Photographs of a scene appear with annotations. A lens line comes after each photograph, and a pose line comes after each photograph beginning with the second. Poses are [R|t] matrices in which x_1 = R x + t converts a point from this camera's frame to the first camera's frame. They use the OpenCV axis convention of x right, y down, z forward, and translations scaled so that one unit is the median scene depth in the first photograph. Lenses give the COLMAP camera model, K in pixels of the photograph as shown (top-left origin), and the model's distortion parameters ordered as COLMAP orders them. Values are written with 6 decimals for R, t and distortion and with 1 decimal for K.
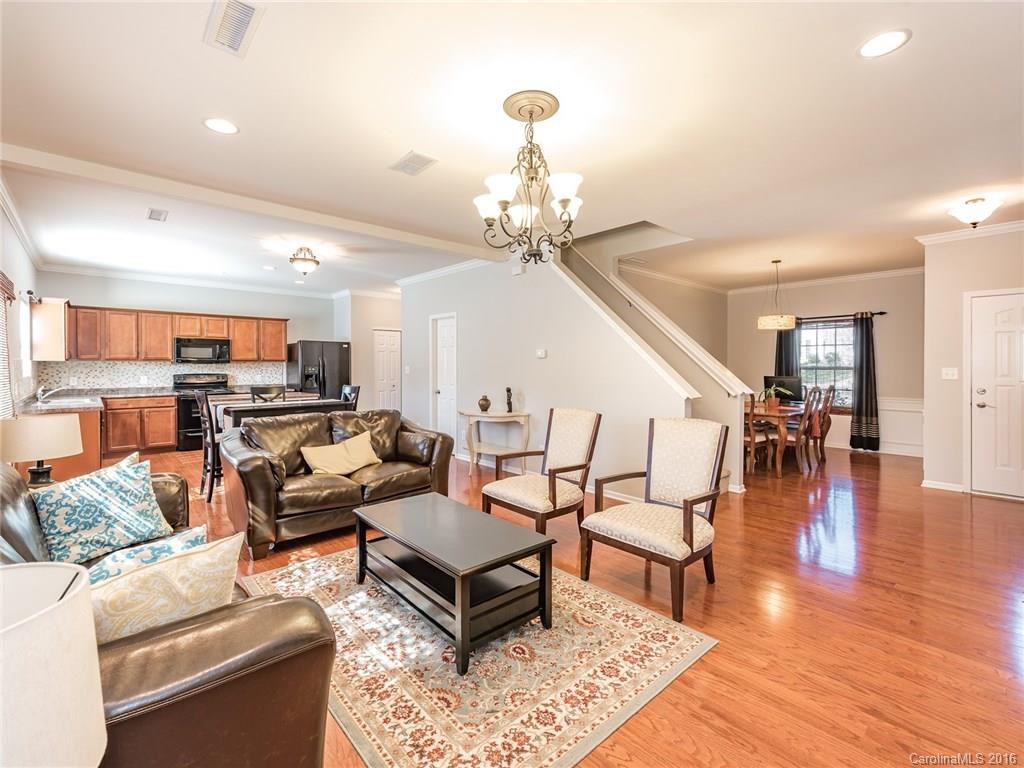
lens RADIAL K [[459.2, 0, 516.0], [0, 459.2, 369.7], [0, 0, 1]] dist [0.017679, -0.000403]
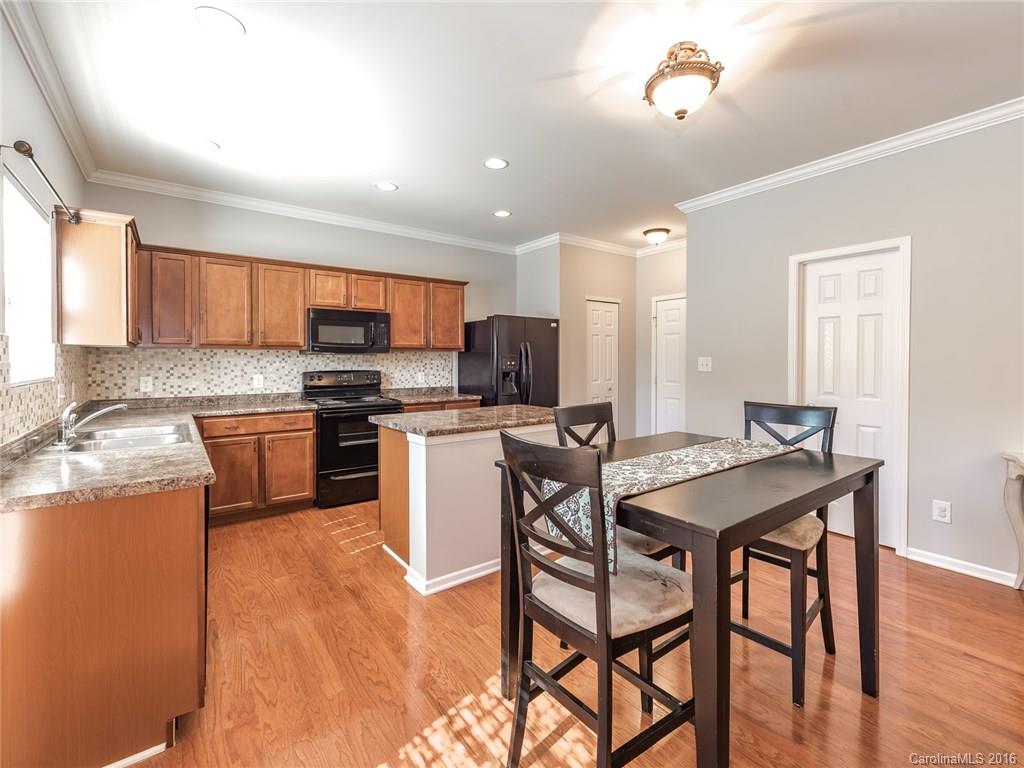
lens RADIAL K [[455.6, 0, 520.8], [0, 455.6, 362.3], [0, 0, 1]] dist [0.019519, 0.000373]
pose [[0.996141, -0.001488, -0.087754, -0.439301], [0.001136, 0.999991, -0.004063, 0.000862], [0.087759, 0.003948, 0.996134, 0.473474]]
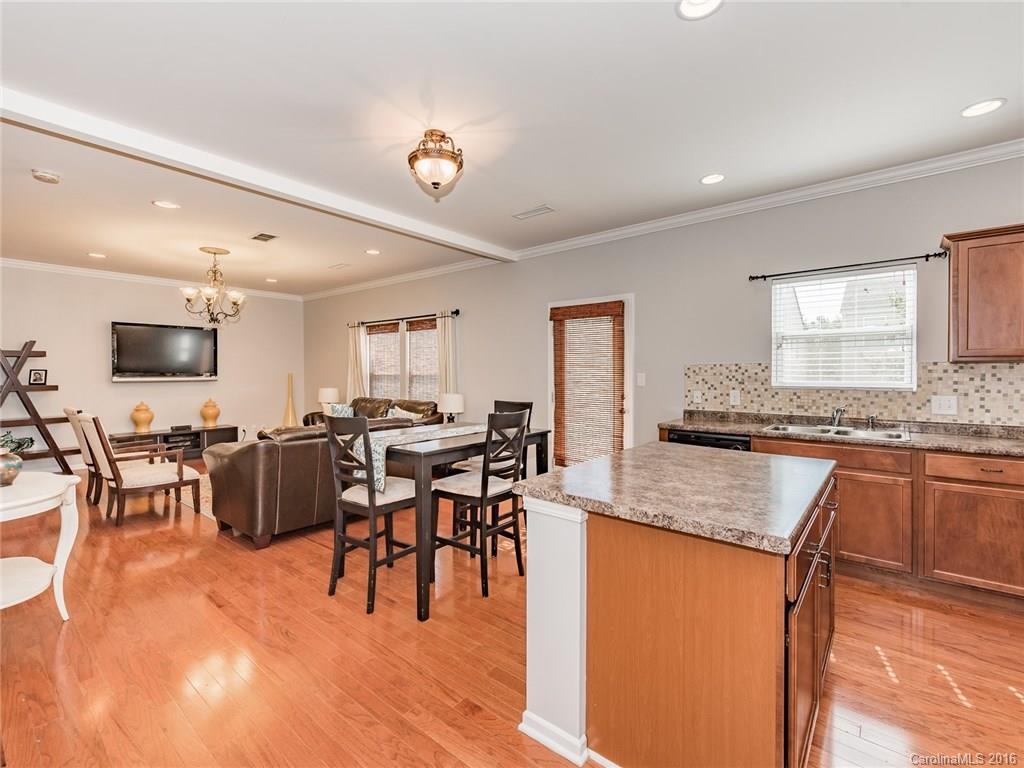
lens RADIAL K [[463.8, 0, 520.7], [0, 463.8, 378.0], [0, 0, 1]] dist [0.003372, -0.000270]
pose [[-0.989143, 0.001598, -0.146947, -0.373302], [-0.001611, 0.999763, 0.021716, -0.009661], [0.146946, 0.021717, -0.988906, 1.188957]]
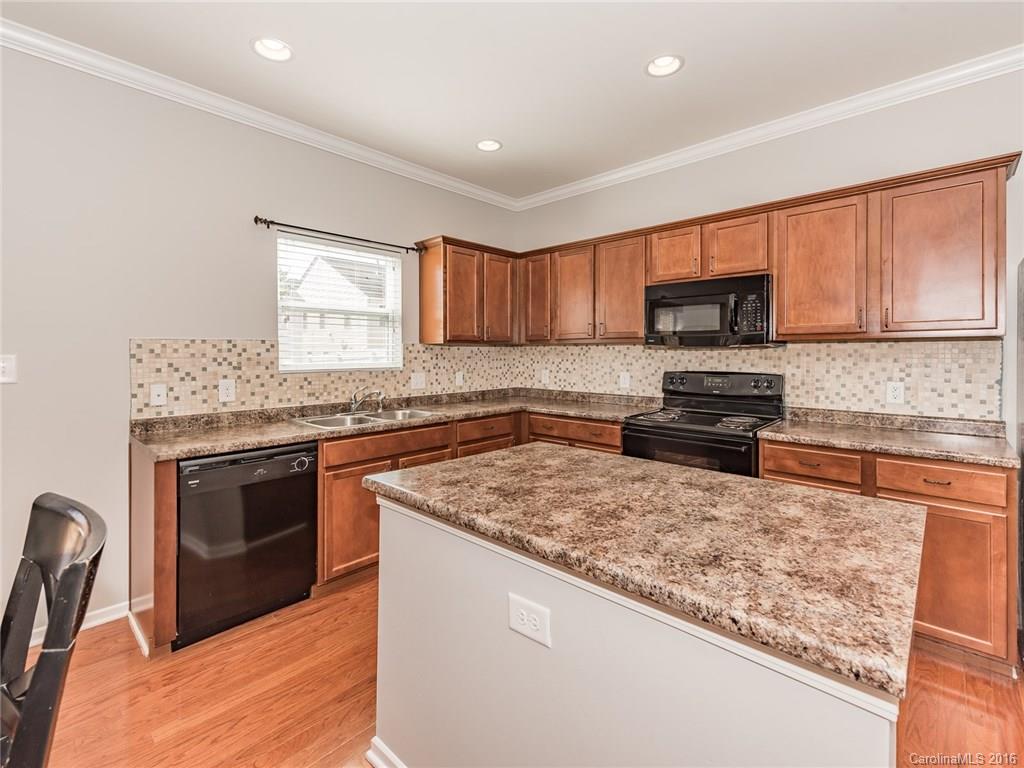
lens RADIAL K [[458.9, 0, 494.0], [0, 458.9, 353.9], [0, 0, 1]] dist [0.010702, -0.000152]
pose [[0.056596, 0.001356, -0.998396, -0.326928], [-0.008679, 0.999962, 0.000866, -0.005804], [0.998359, 0.008616, 0.056606, 0.863483]]
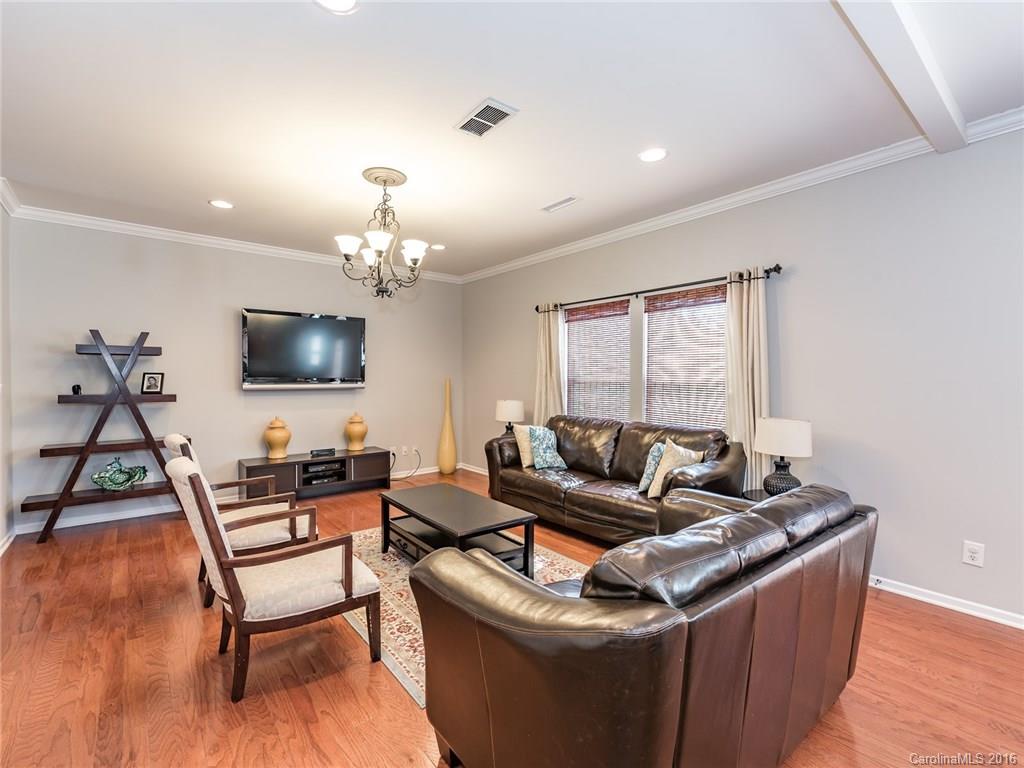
lens RADIAL K [[466.3, 0, 512.0], [0, 466.3, 384.0], [0, 0, 1]] dist [0.013065, -0.000044]
pose [[-0.997993, -0.004390, 0.063177, -0.144683], [-0.002993, 0.999749, 0.022199, -0.005477], [-0.063259, 0.021965, -0.997755, 0.815772]]
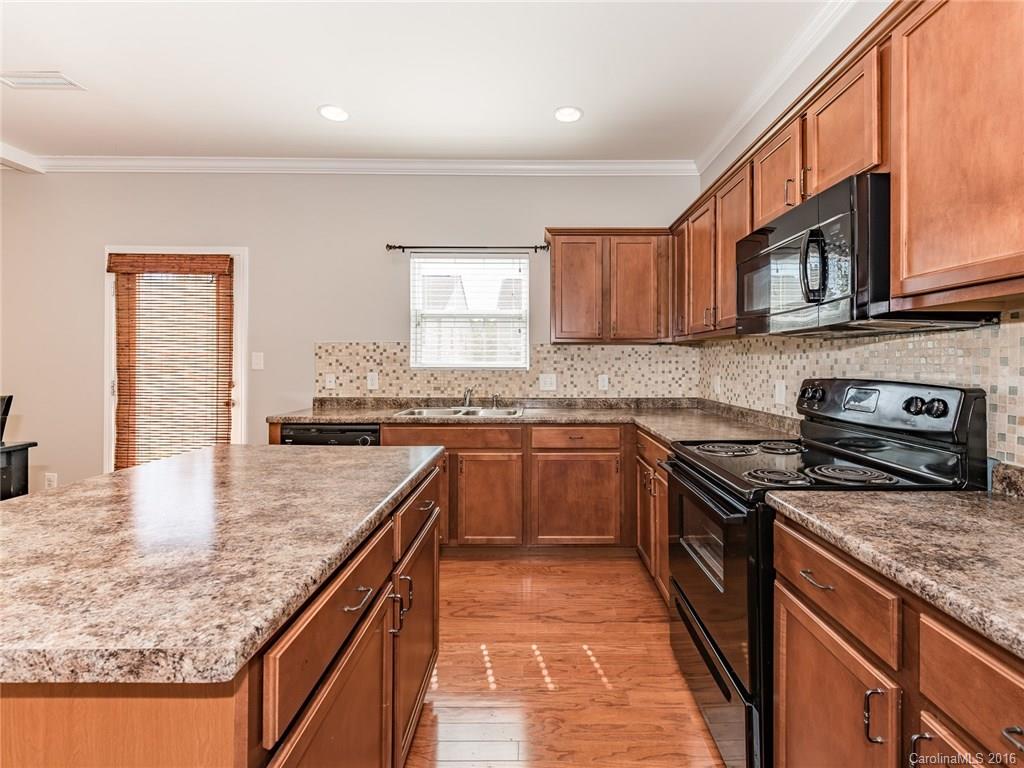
lens RADIAL K [[455.6, 0, 544.5], [0, 455.6, 362.0], [0, 0, 1]] dist [0.010139, -0.000341]
pose [[-0.663708, -0.005214, -0.747974, -0.471097], [-0.012475, 0.999914, 0.004100, 0.001609], [0.747888, 0.012052, -0.663715, 1.130717]]
